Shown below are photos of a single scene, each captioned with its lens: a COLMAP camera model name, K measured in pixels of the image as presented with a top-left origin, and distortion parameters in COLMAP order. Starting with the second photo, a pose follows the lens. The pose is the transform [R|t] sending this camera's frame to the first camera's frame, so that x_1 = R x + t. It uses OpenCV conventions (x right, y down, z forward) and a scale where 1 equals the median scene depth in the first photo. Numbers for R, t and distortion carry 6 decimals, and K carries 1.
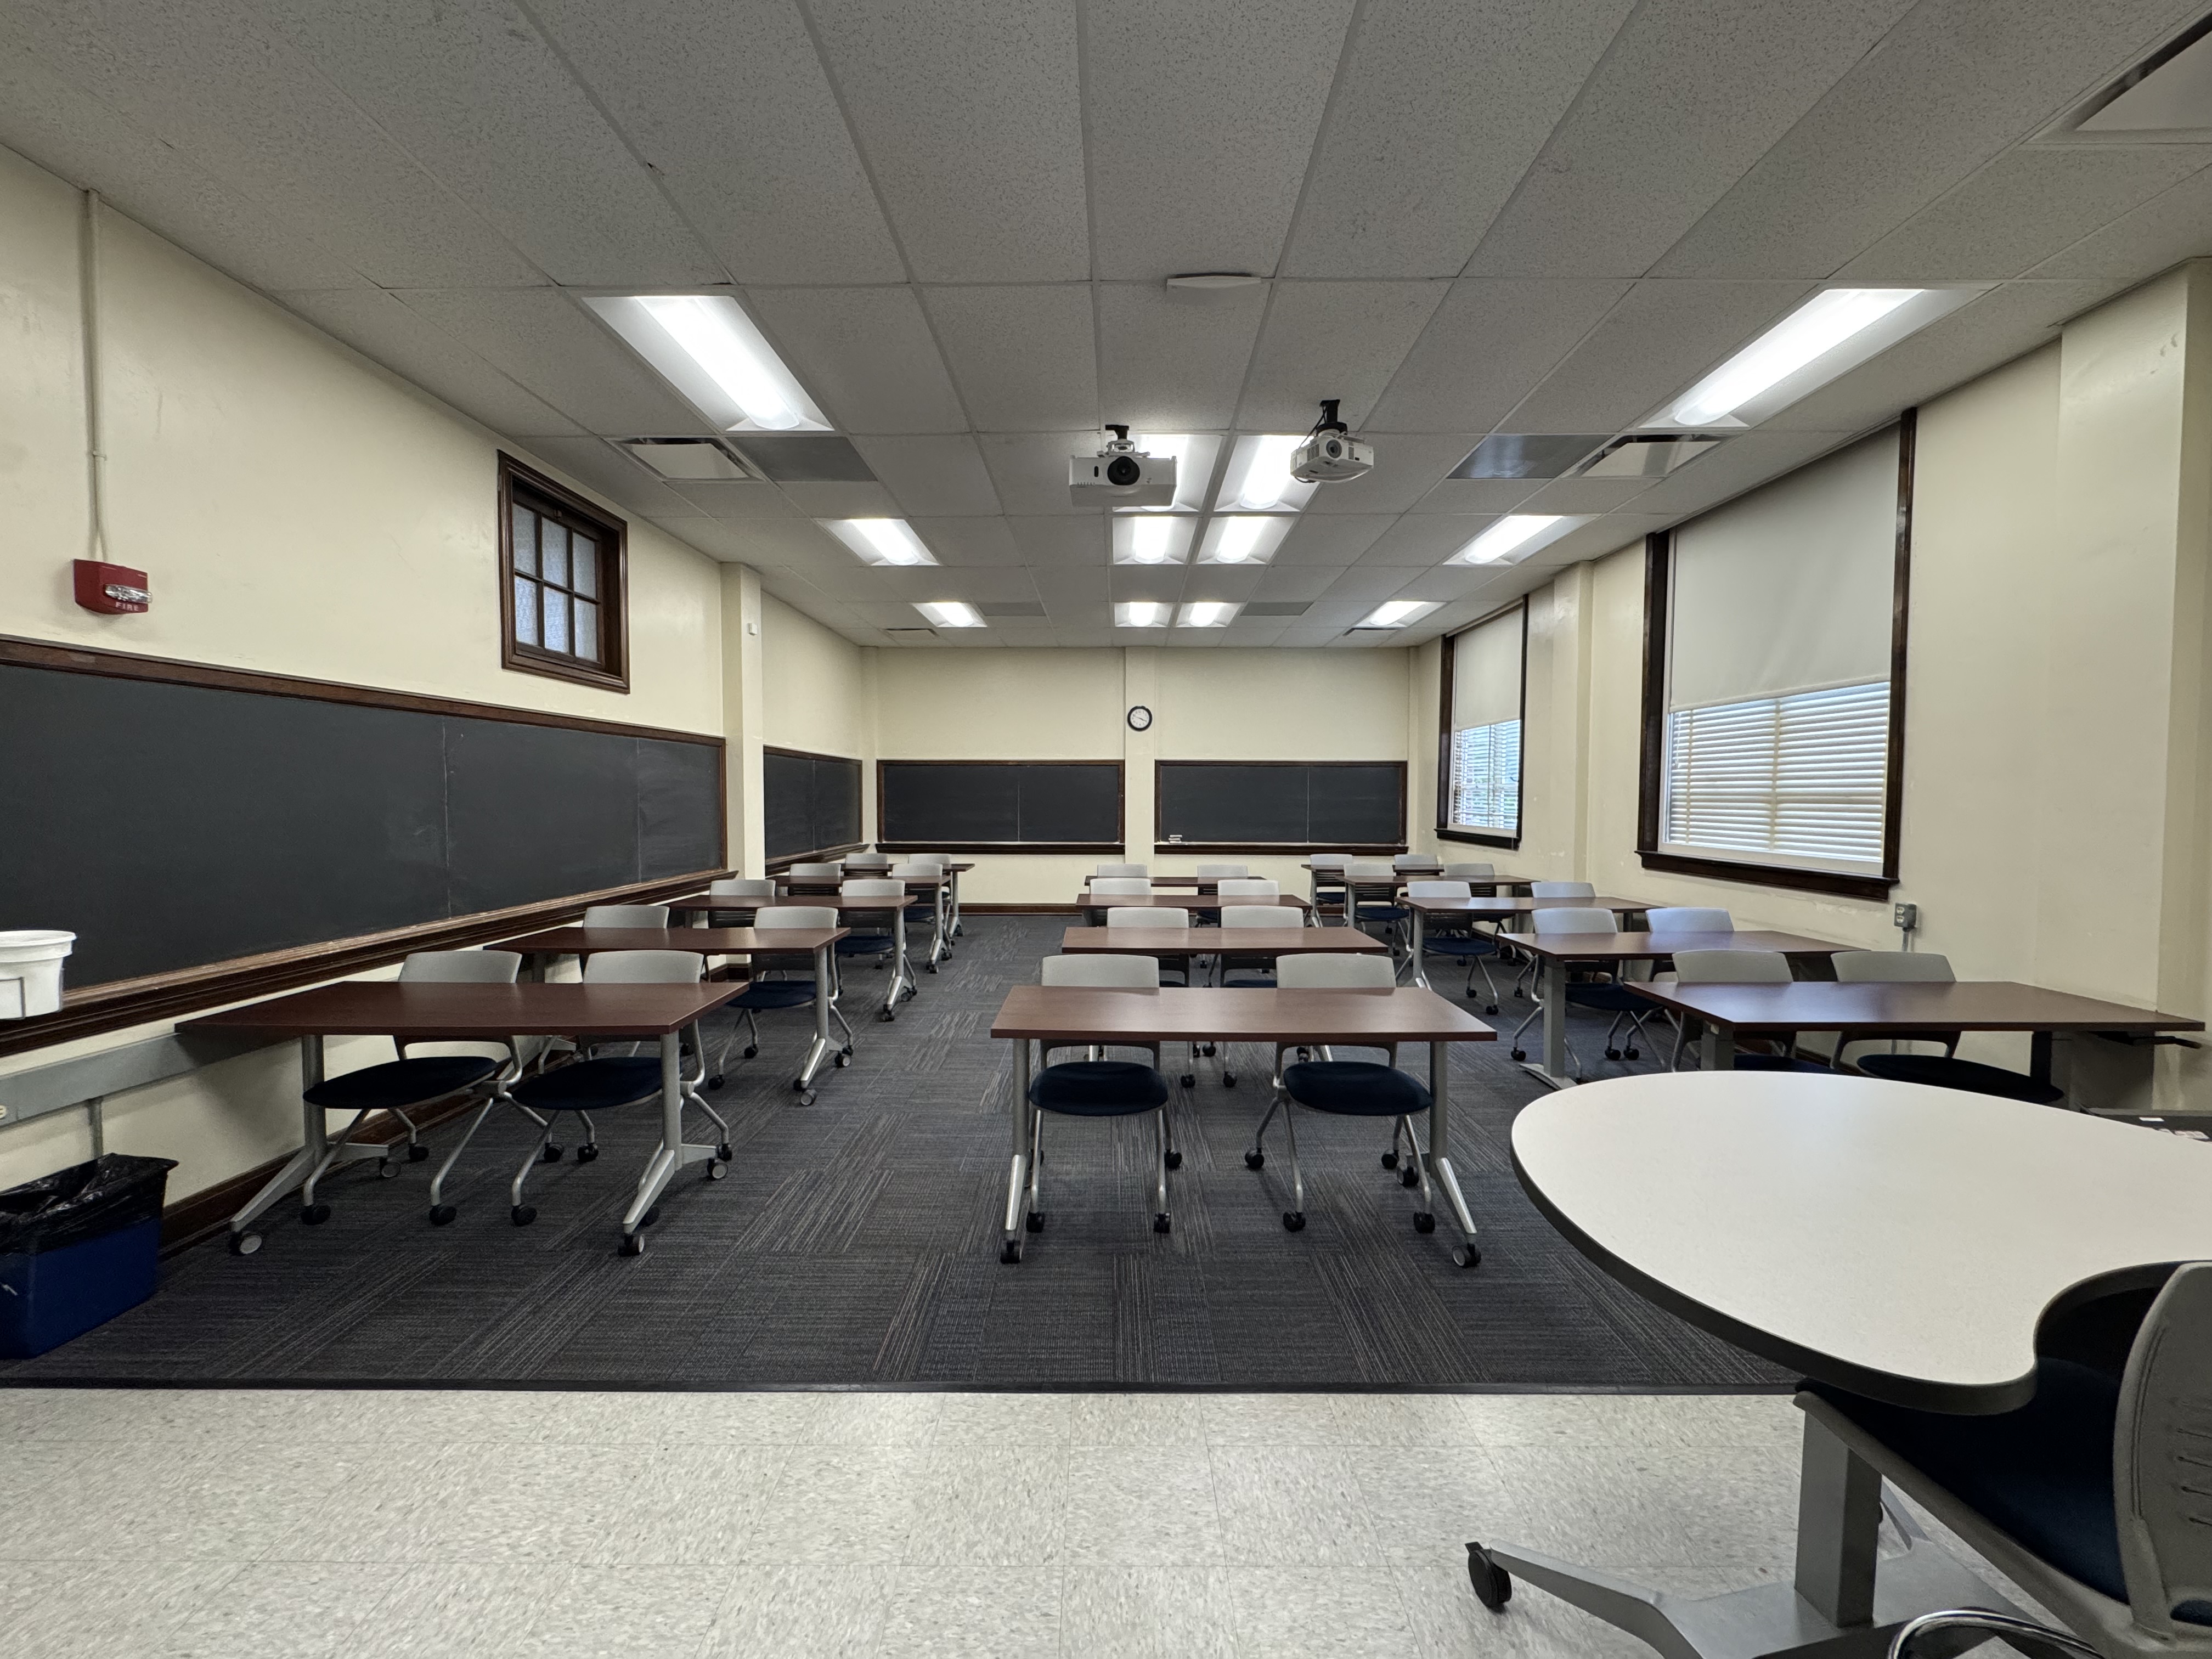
lens RADIAL K [[888.4, 0, 1107.0], [0, 888.4, 829.5], [0, 0, 1]] dist [-0.000249, -0.000008]
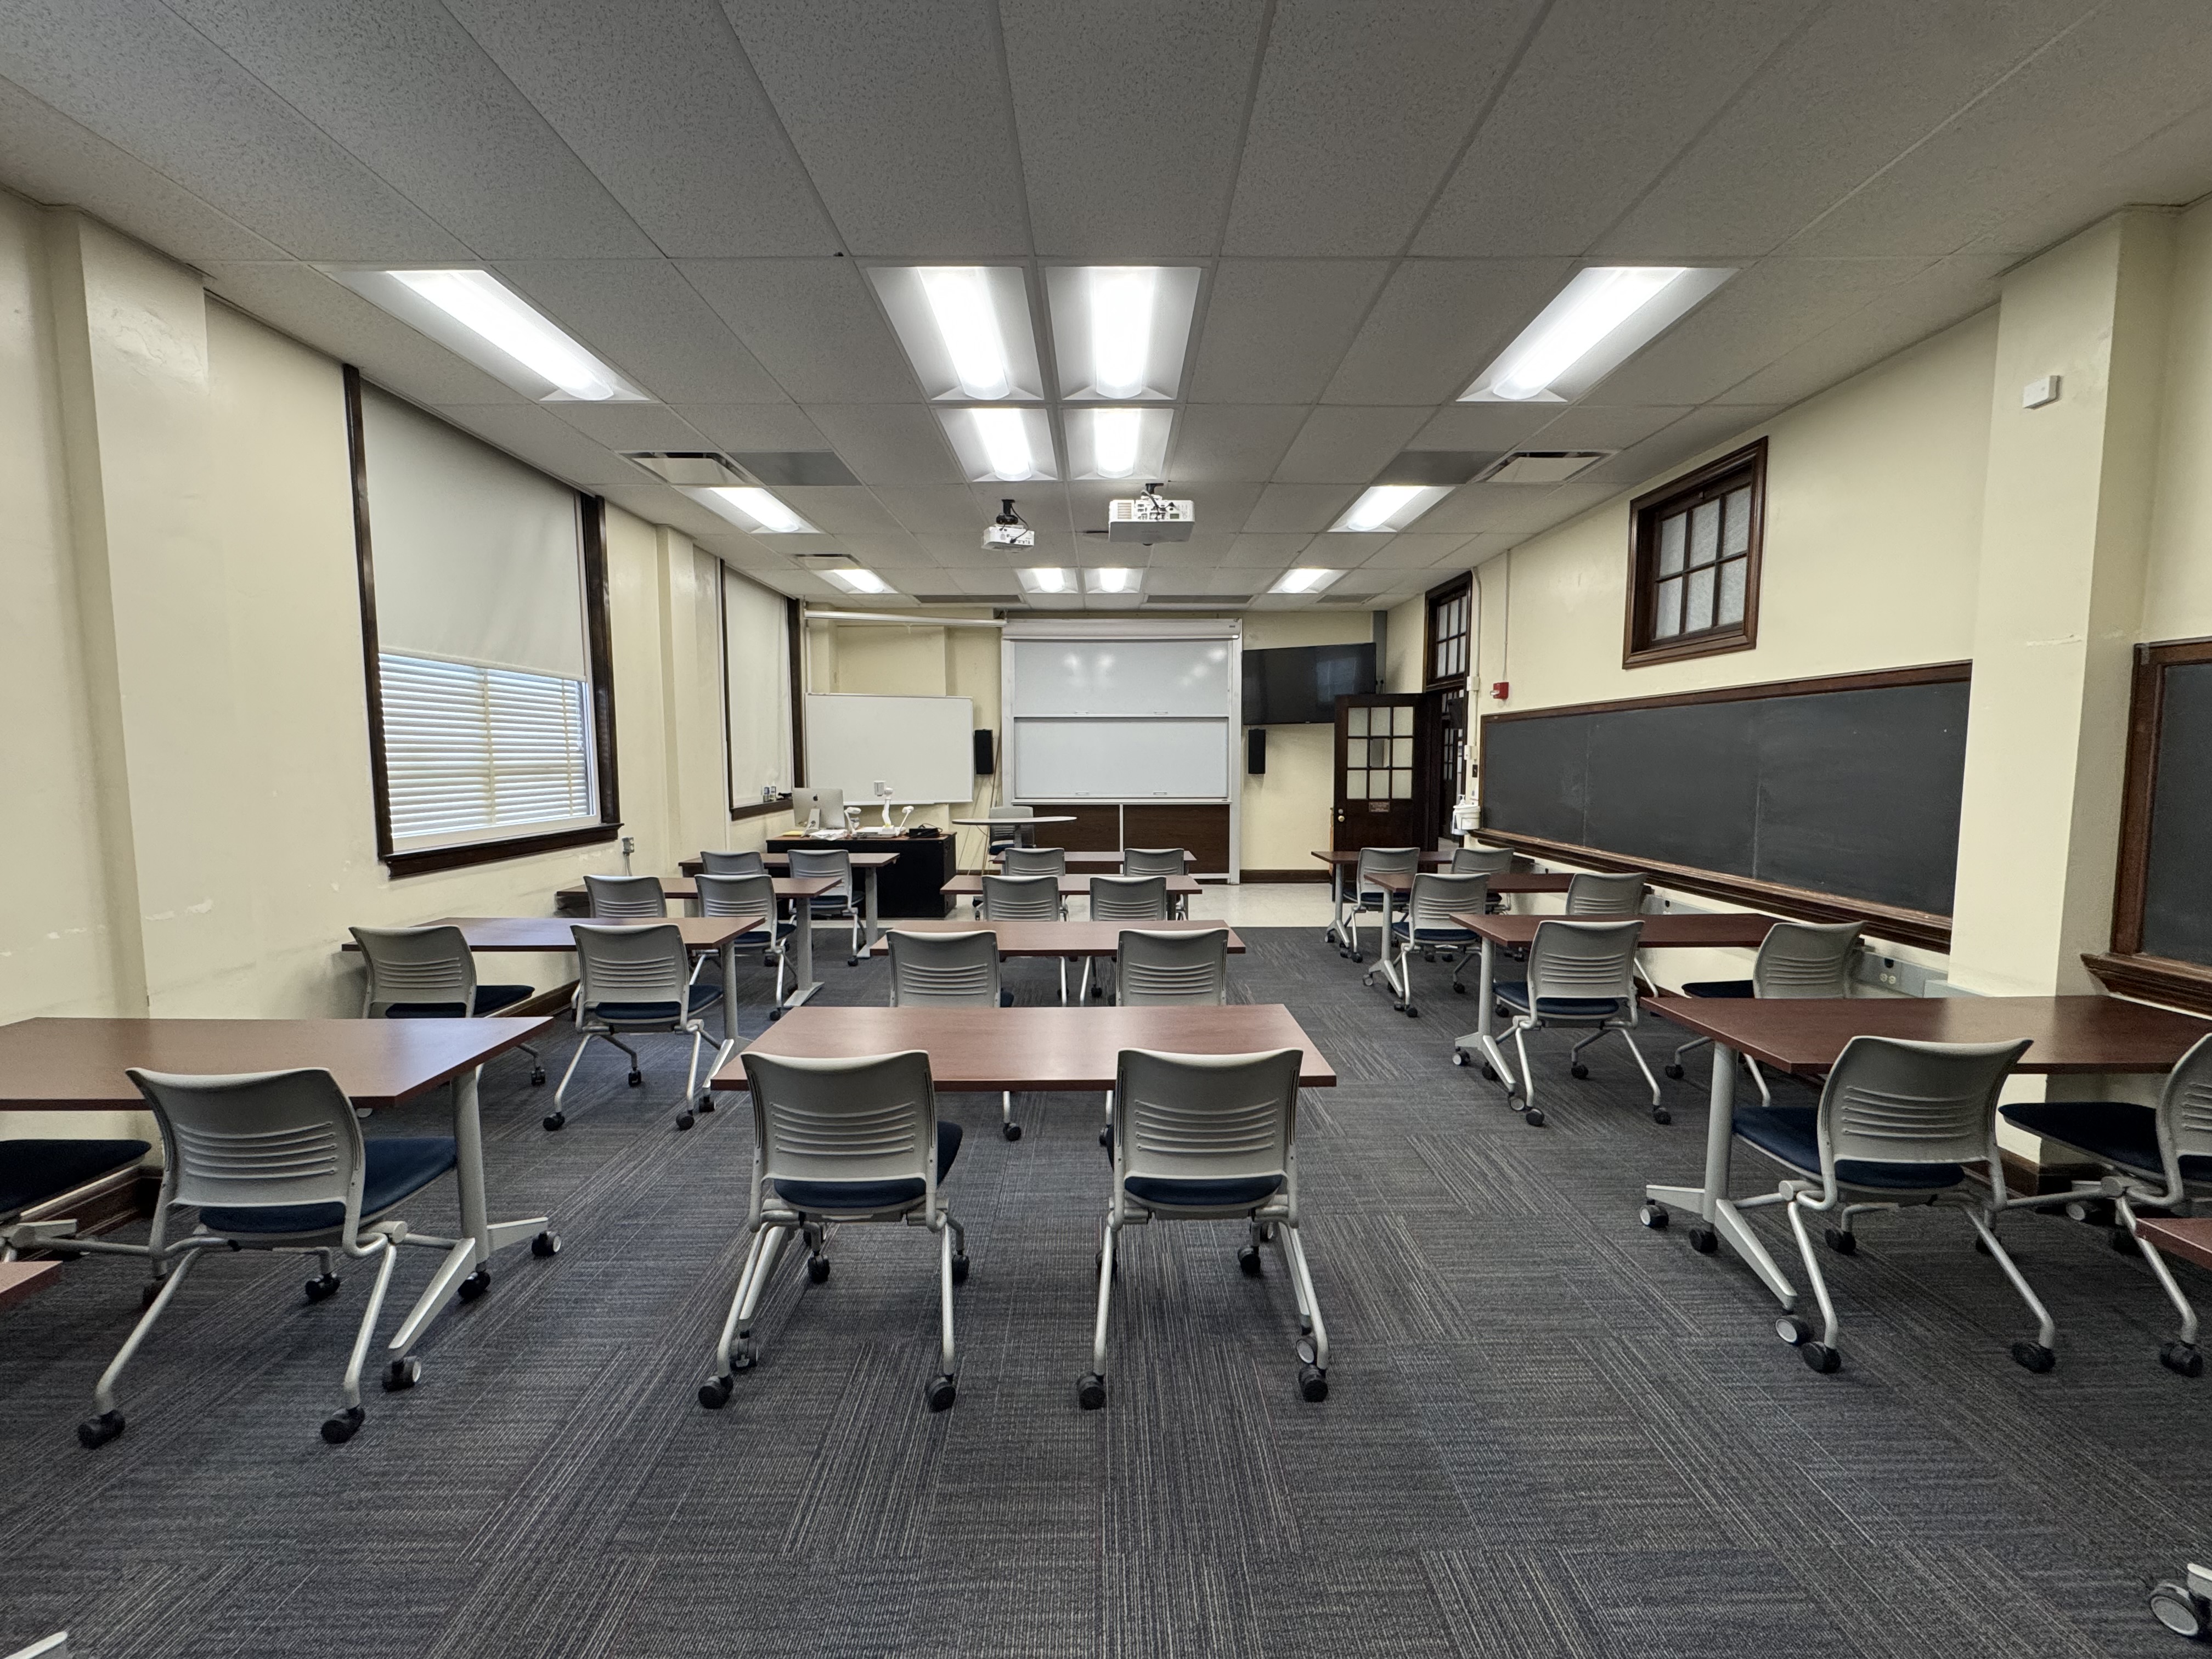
lens RADIAL K [[888.4, 0, 1106.8], [0, 888.4, 831.7], [0, 0, 1]] dist [-0.000249, -0.000008]
pose [[-0.999611, 0.001462, -0.027850, 0.100713], [-0.002085, 0.991911, 0.126920, -0.096584], [0.027810, 0.126929, -0.991522, 2.032273]]
